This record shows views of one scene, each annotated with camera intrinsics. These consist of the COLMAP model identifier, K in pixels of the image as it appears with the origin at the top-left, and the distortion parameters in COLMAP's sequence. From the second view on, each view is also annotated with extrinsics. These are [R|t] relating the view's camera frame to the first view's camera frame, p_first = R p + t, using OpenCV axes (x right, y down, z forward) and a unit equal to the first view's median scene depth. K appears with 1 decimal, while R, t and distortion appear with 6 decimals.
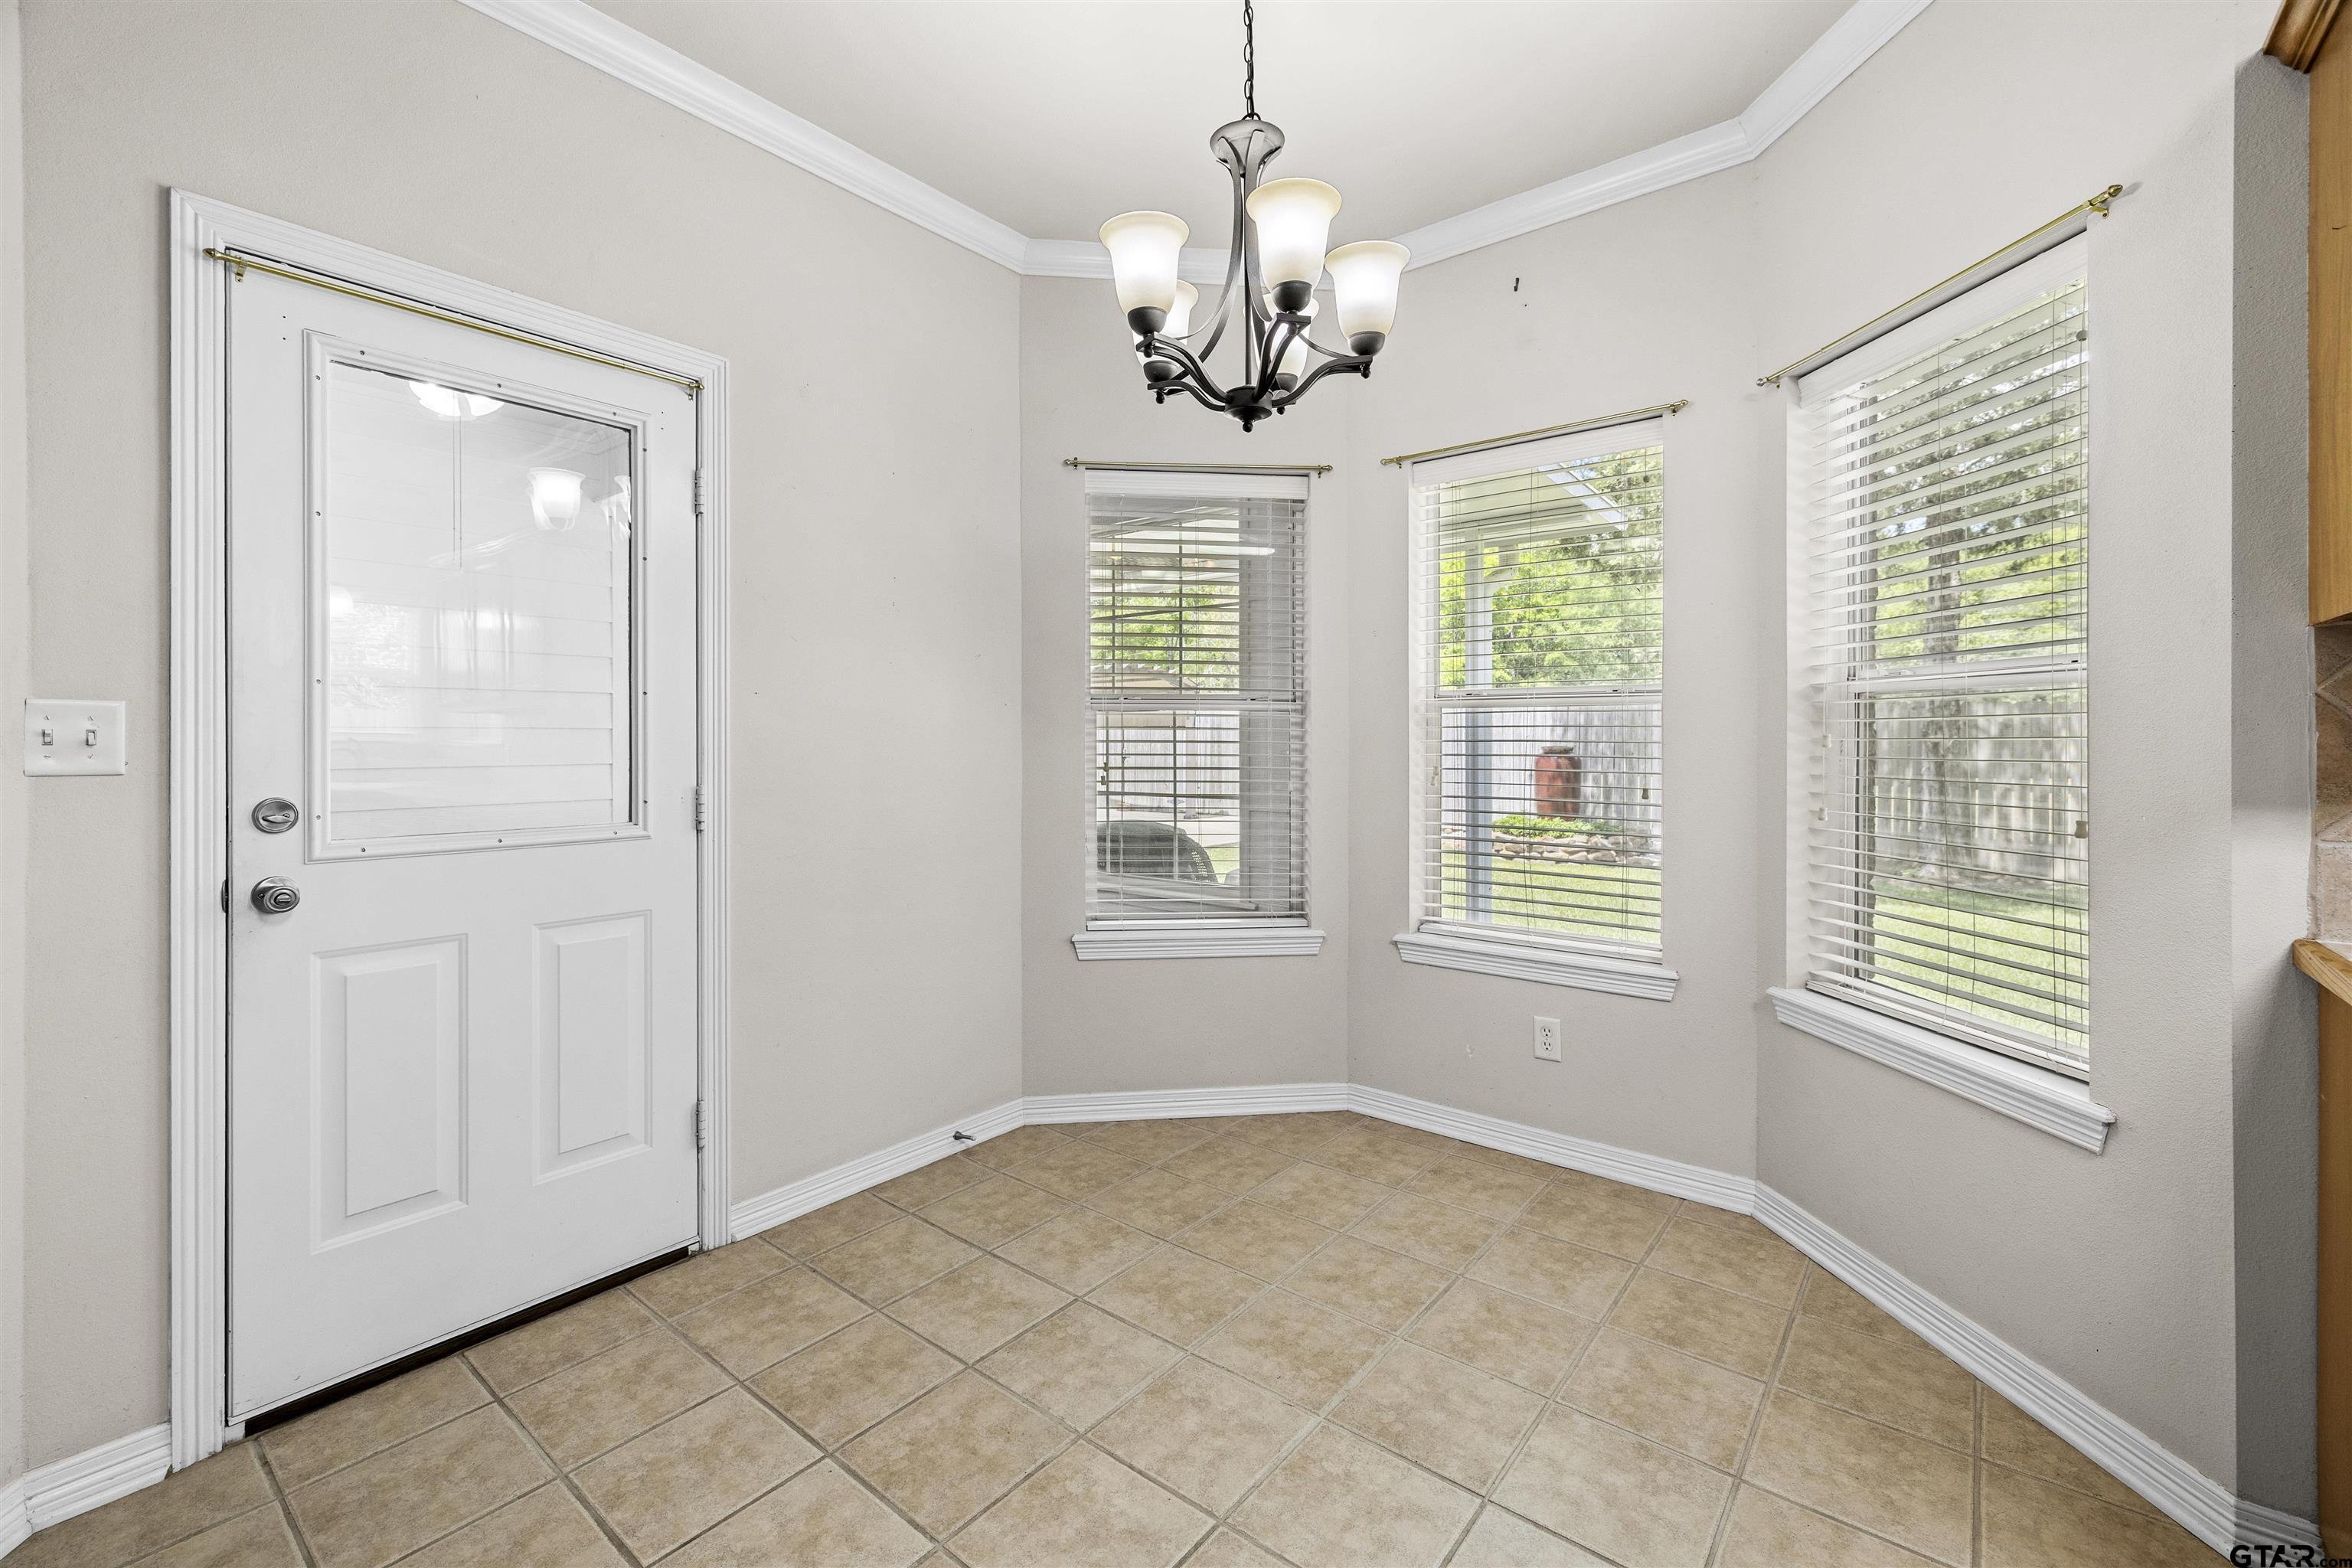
lens RADIAL K [[1009.4, 0, 1156.7], [0, 1009.4, 736.2], [0, 0, 1]] dist [0.005588, 0.000413]
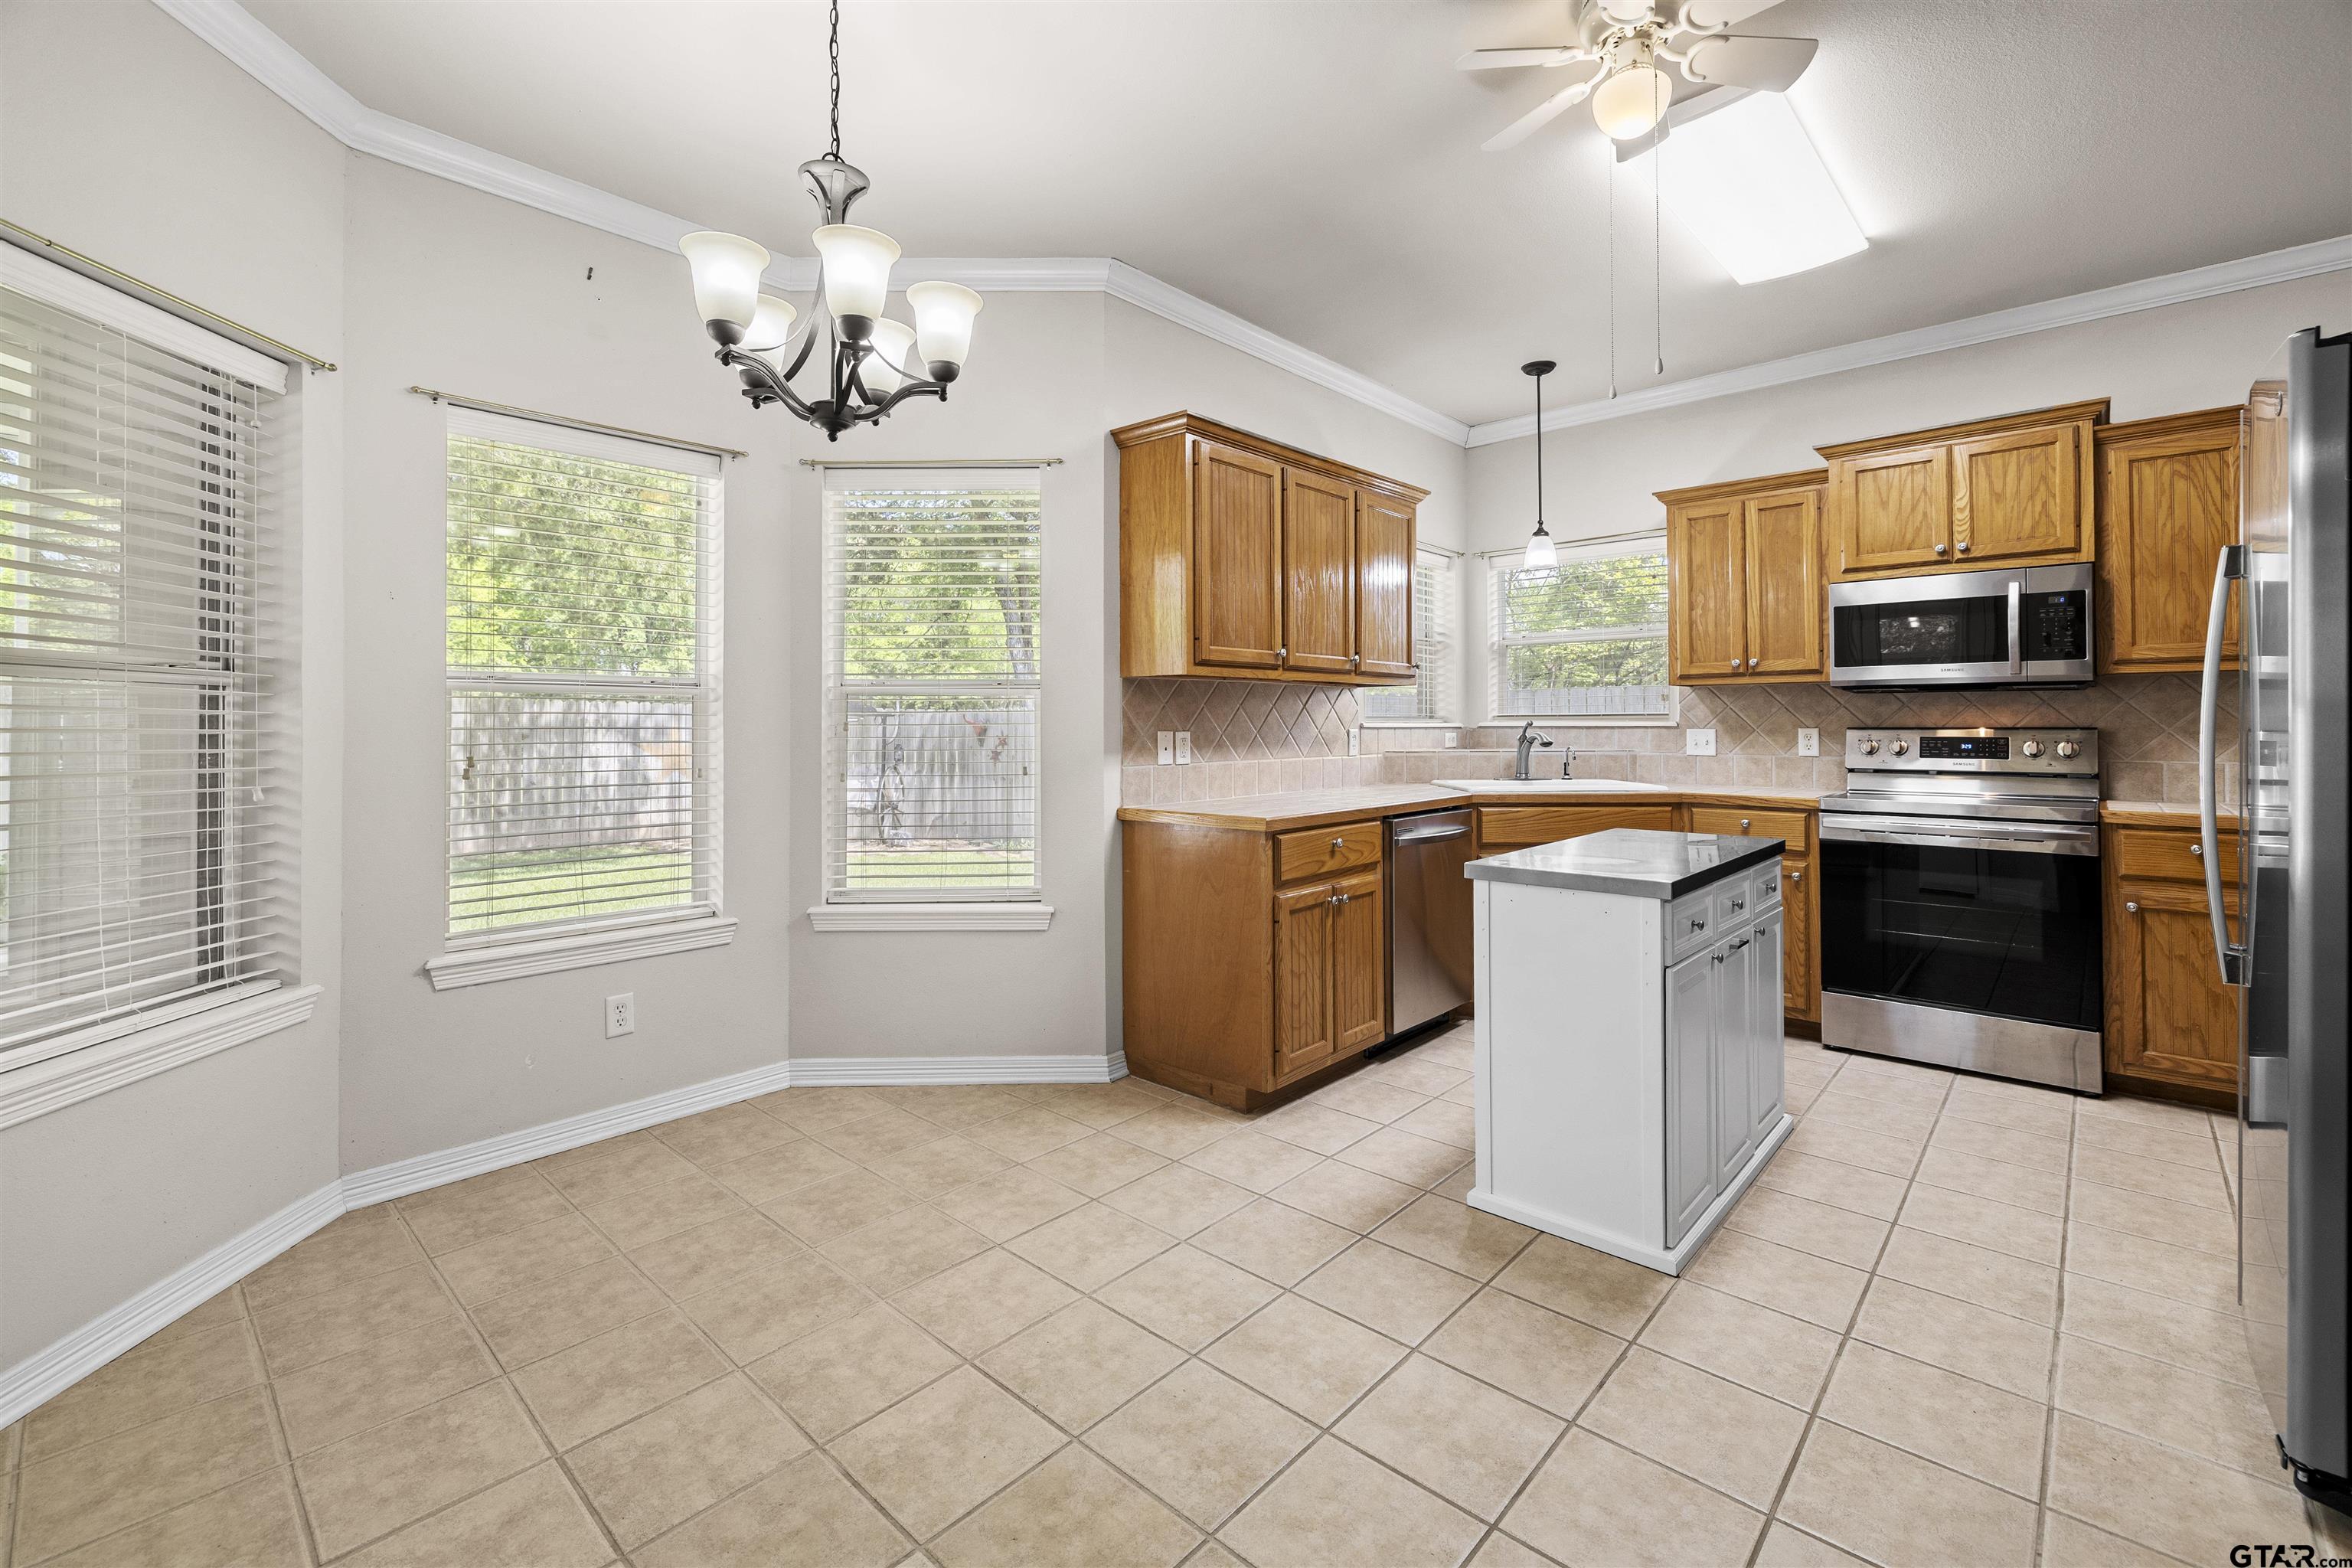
lens RADIAL K [[1009.4, 0, 1191.5], [0, 1009.4, 716.1], [0, 0, 1]] dist [0.005588, 0.000413]
pose [[0.041975, 0.012563, 0.999040, -0.715050], [0.004271, 0.999910, -0.012753, 0.009408], [-0.999110, 0.004802, 0.041918, 0.420893]]
